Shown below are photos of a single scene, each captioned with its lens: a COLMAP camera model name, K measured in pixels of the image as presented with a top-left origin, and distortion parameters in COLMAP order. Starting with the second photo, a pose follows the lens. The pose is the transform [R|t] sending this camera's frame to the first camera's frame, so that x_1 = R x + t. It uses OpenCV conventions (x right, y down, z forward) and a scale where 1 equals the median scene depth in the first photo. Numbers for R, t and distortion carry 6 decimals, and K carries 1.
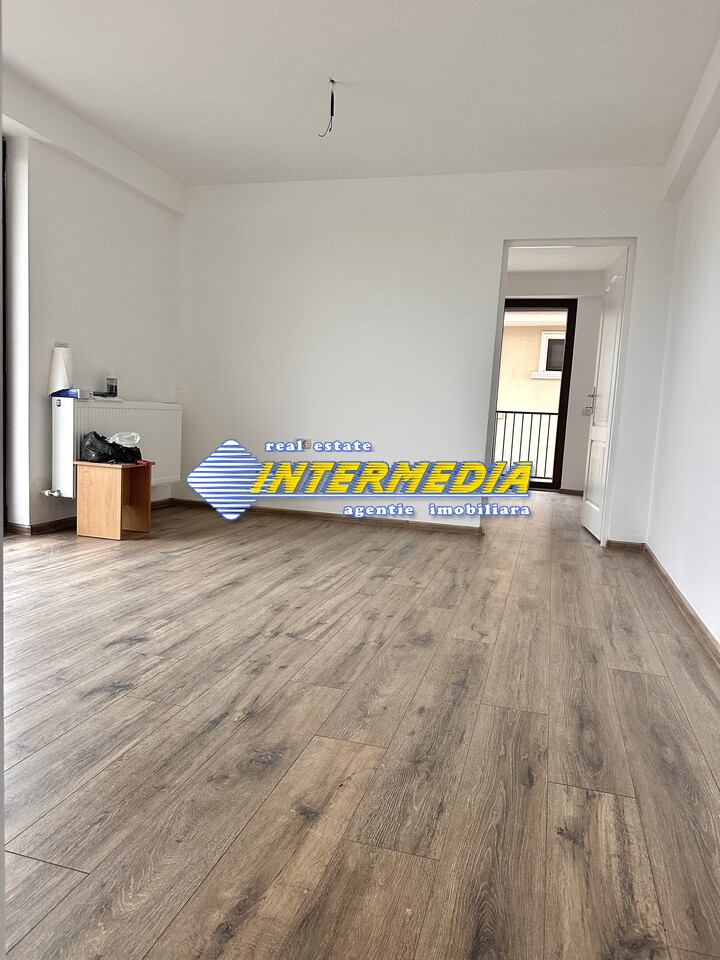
lens RADIAL K [[676.8, 0, 358.0], [0, 676.8, 488.1], [0, 0, 1]] dist [0.043994, -0.057287]
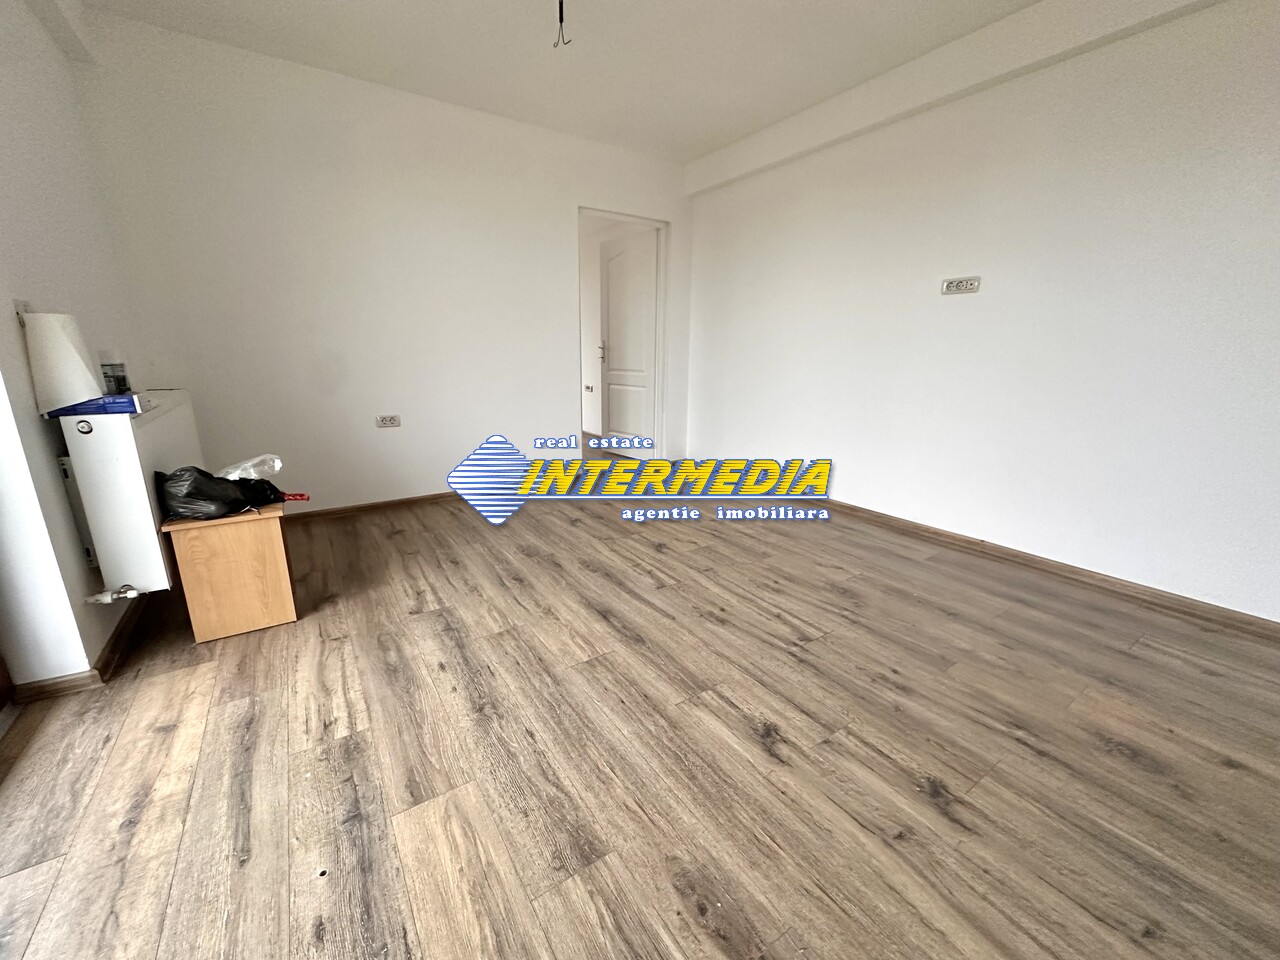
lens RADIAL K [[511.0, 0, 641.6], [0, 511.0, 483.4], [0, 0, 1]] dist [-0.006777, 0.000303]
pose [[0.641878, -0.236111, 0.729551, -0.580580], [0.111665, 0.970053, 0.215702, -0.151699], [-0.758633, -0.056989, 0.649021, 0.546009]]
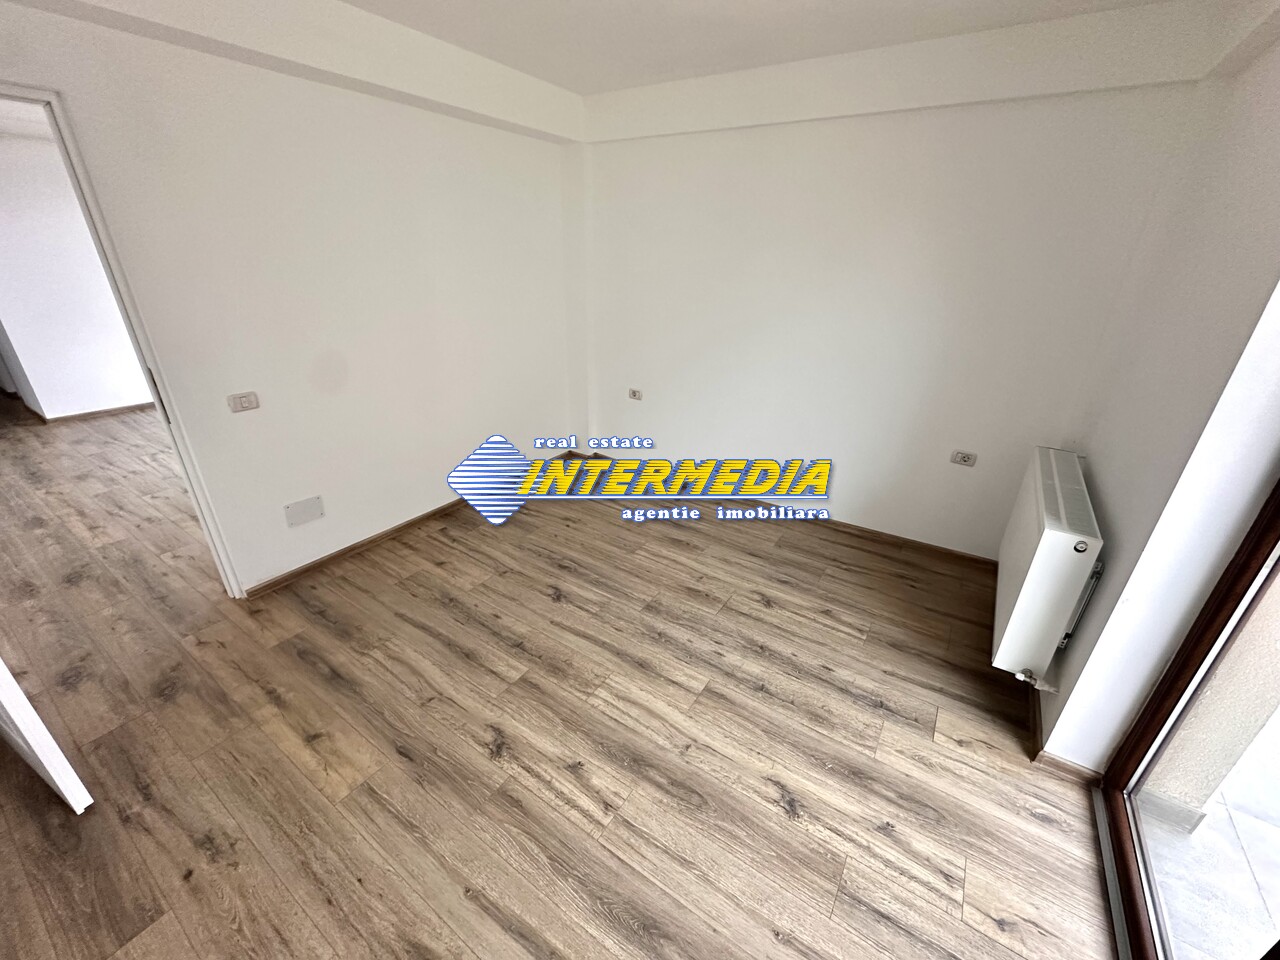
lens RADIAL K [[511.0, 0, 645.6], [0, 511.0, 489.0], [0, 0, 1]] dist [-0.006777, 0.000303]
pose [[-0.294975, 0.357893, -0.885947, 0.725973], [-0.140617, 0.900848, 0.410731, -0.453035], [0.945102, 0.245734, -0.215402, 2.242771]]
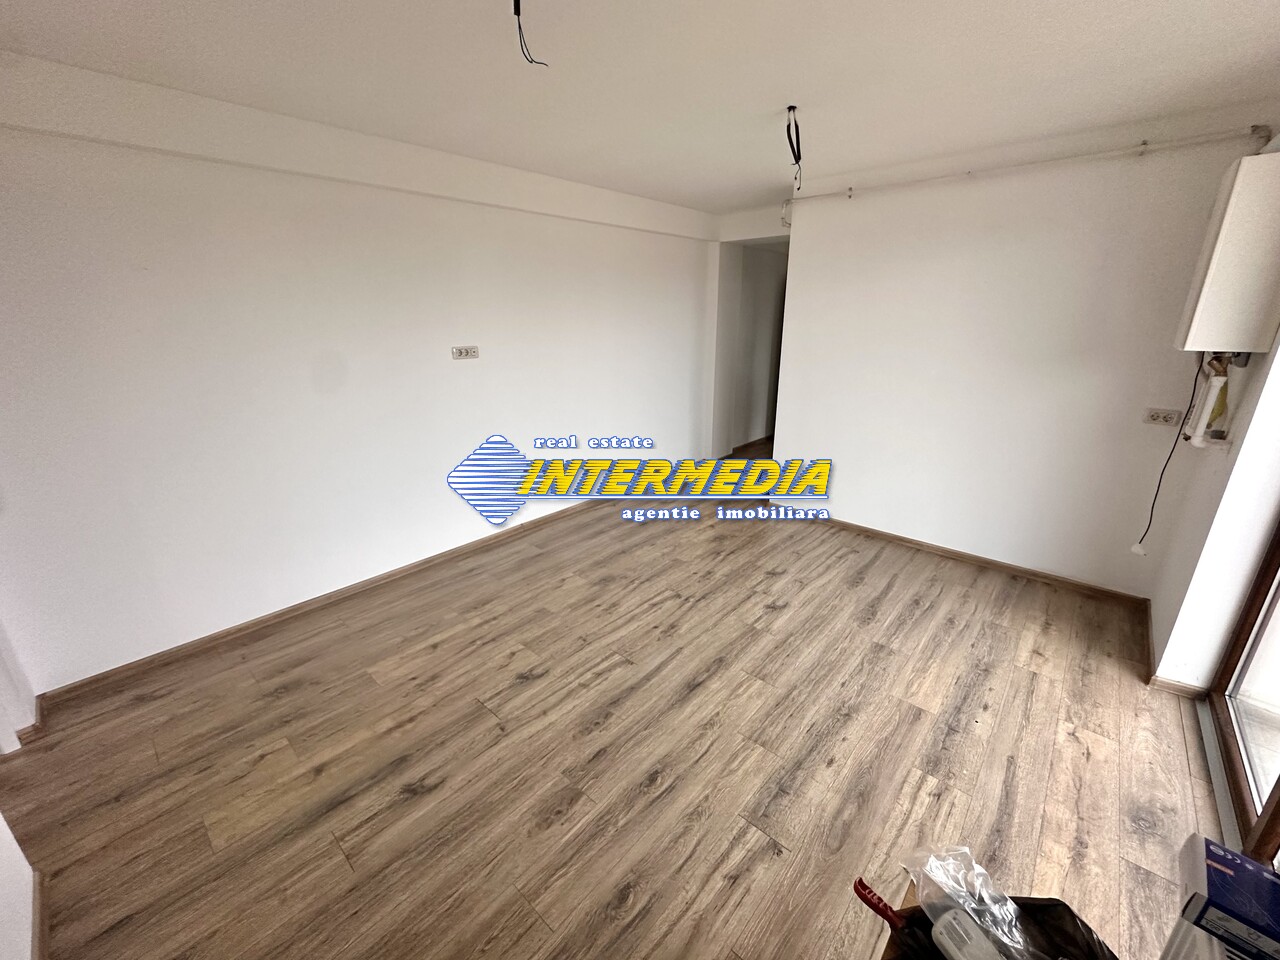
lens RADIAL K [[511.0, 0, 636.0], [0, 511.0, 483.8], [0, 0, 1]] dist [-0.006777, 0.000303]
pose [[-0.898513, -0.184014, 0.398513, -0.344736], [0.007817, 0.901033, 0.433680, -0.431479], [-0.438877, 0.392782, -0.808152, 1.491724]]
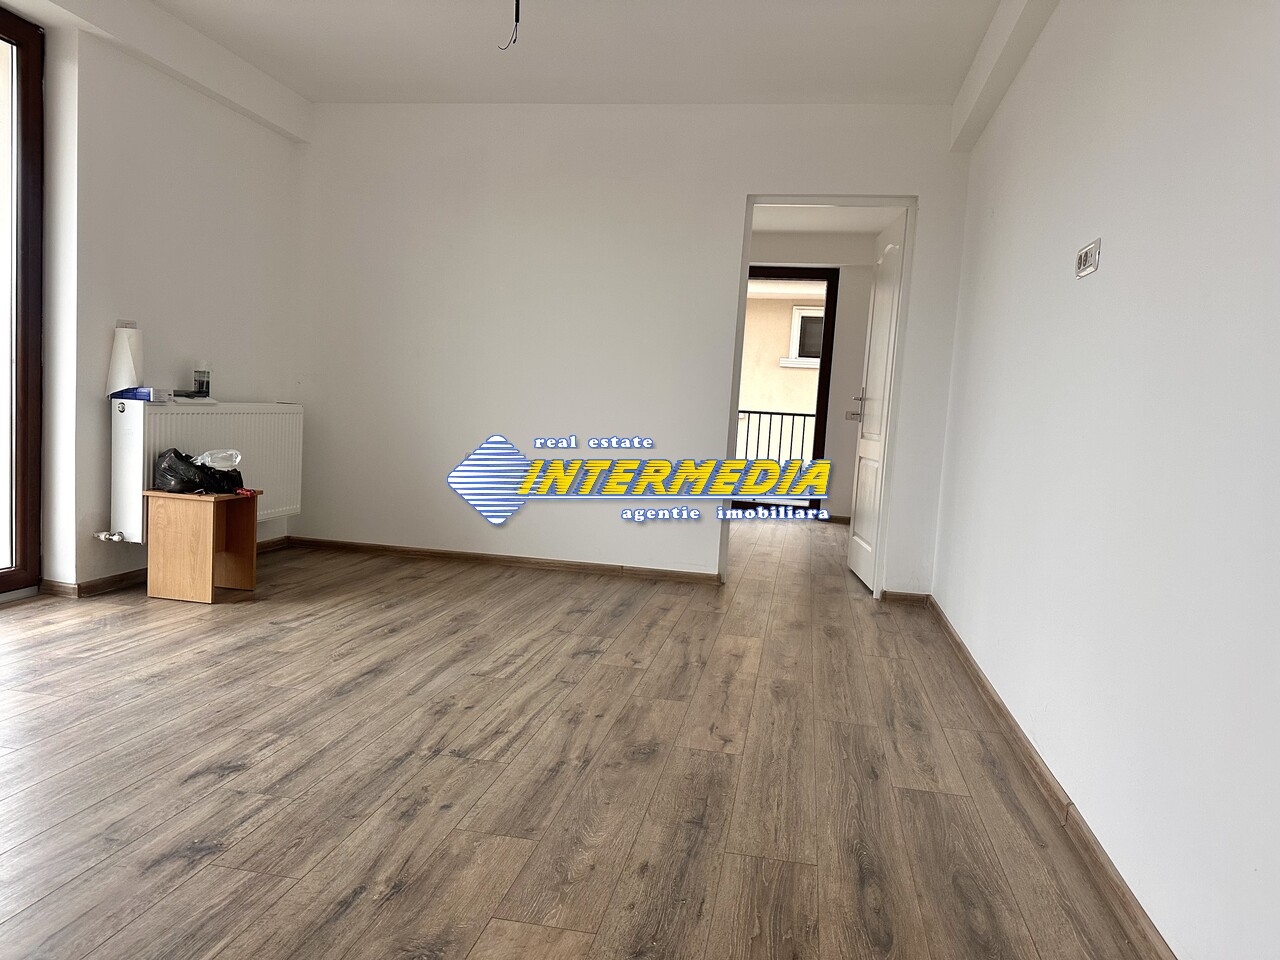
lens RADIAL K [[902.3, 0, 644.7], [0, 902.3, 484.4], [0, 0, 1]] dist [0.043994, -0.057287]
pose [[0.994884, -0.000086, 0.101025, -0.001030], [0.002201, 0.999781, -0.020822, -0.032539], [-0.101001, 0.020938, 0.994666, 0.027018]]
